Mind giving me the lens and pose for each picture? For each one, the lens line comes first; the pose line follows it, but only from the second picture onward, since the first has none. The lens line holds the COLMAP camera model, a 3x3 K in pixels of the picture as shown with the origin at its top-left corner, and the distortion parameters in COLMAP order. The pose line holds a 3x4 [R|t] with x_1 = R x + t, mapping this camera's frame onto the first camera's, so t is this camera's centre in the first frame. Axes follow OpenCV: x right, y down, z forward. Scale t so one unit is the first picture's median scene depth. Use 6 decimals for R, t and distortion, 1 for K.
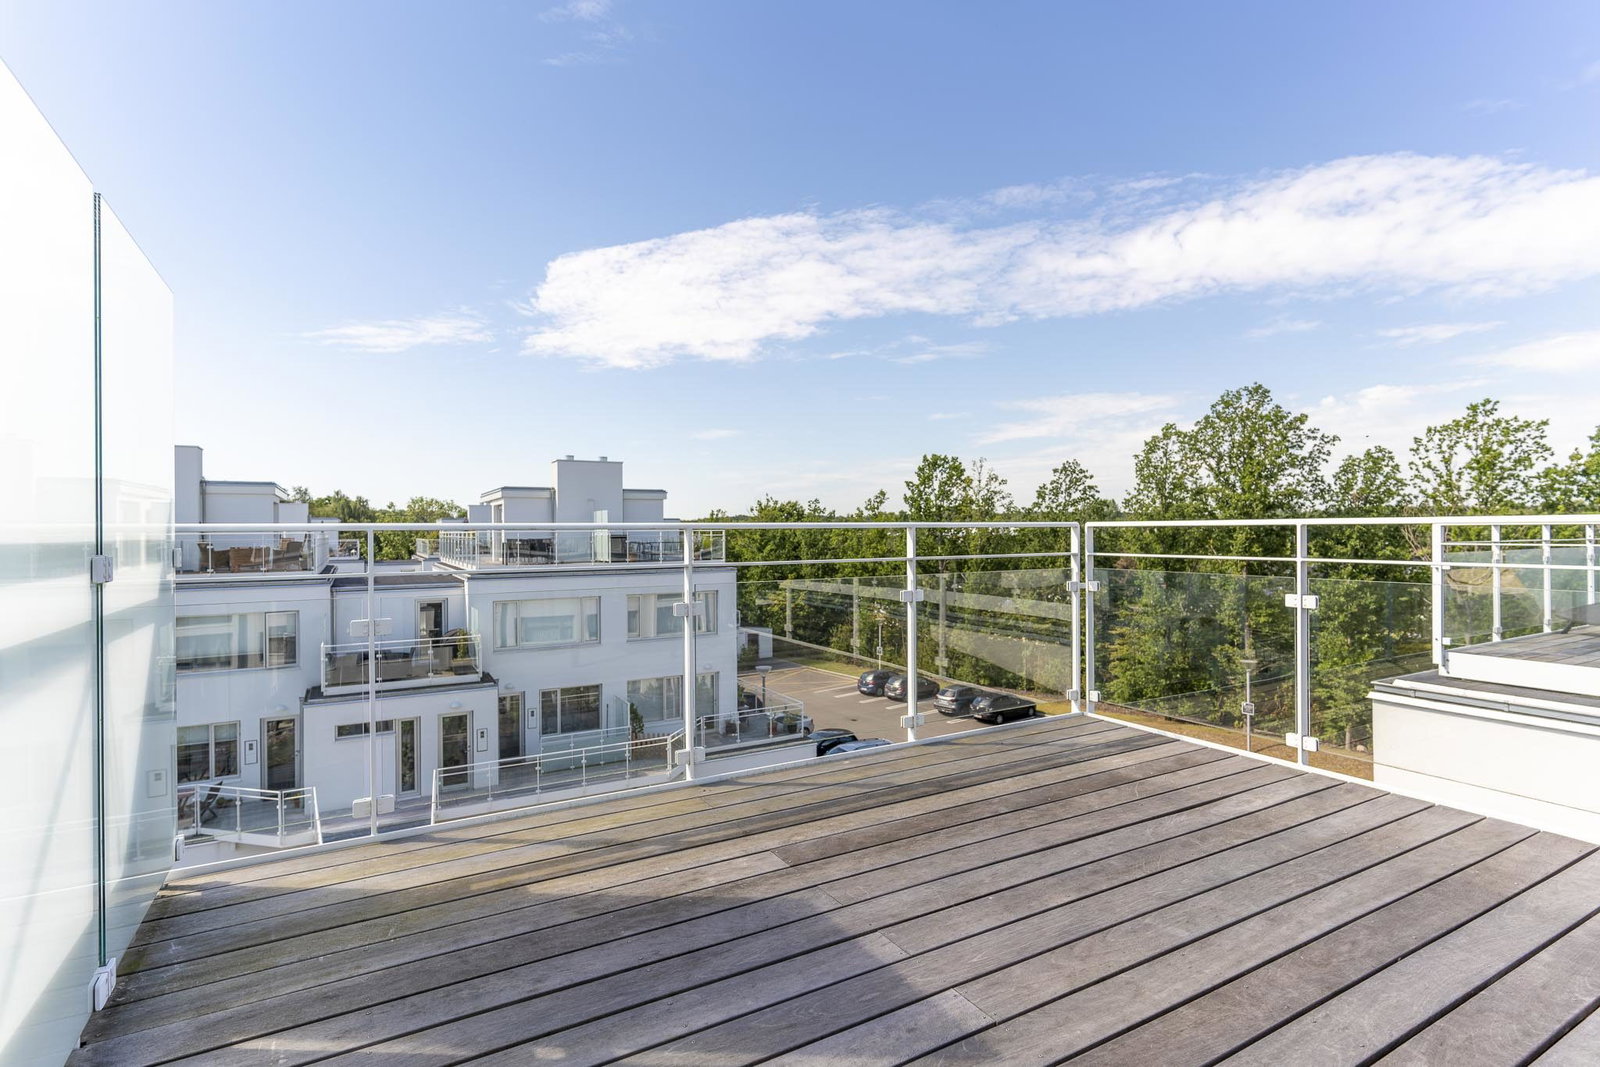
lens RADIAL K [[786.1, 0, 787.1], [0, 786.1, 533.4], [0, 0, 1]] dist [-0.002731, 0.000517]
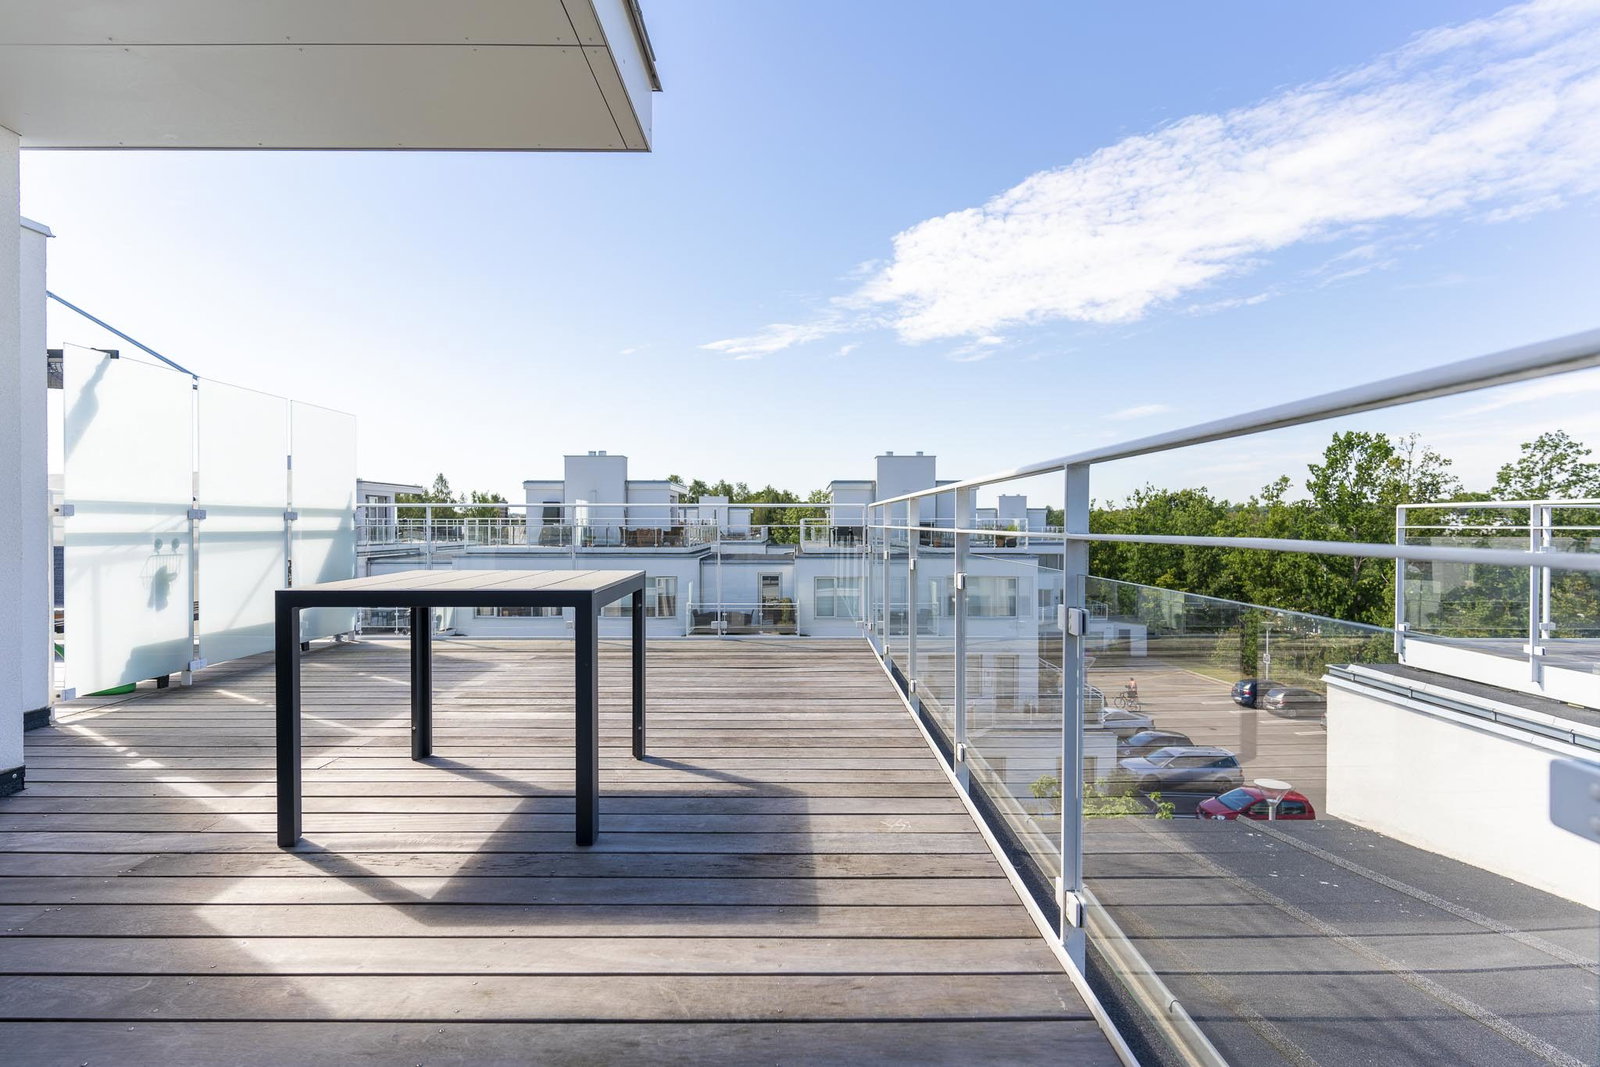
lens RADIAL K [[797.0, 0, 804.1], [0, 797.0, 527.2], [0, 0, 1]] dist [-0.004247, -0.001485]
pose [[0.871918, 0.009915, -0.489551, 0.106849], [-0.008572, 0.999951, 0.004985, 0.002510], [0.489577, -0.000150, 0.871960, -0.031932]]
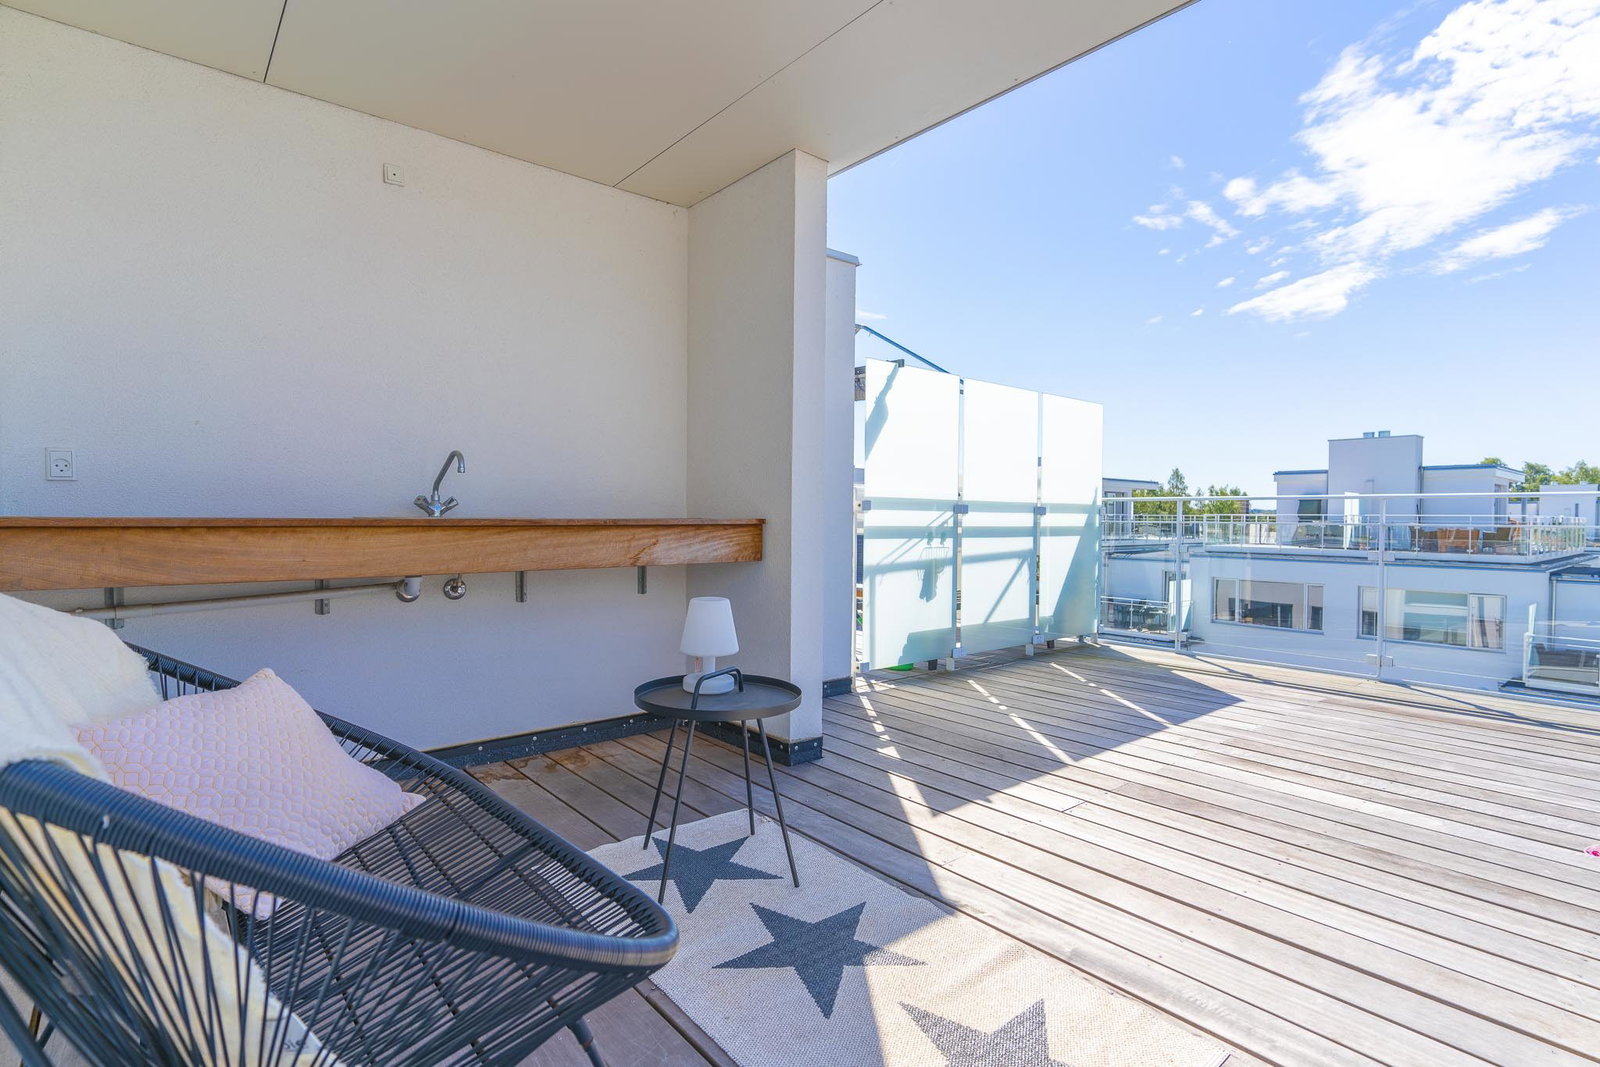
lens RADIAL K [[786.1, 0, 787.1], [0, 786.1, 533.4], [0, 0, 1]] dist [-0.002731, 0.000517]
pose [[0.174088, 0.030864, -0.984246, 0.082607], [-0.013502, 0.999490, 0.028954, 0.002438], [0.984638, 0.008249, 0.174416, -0.019095]]
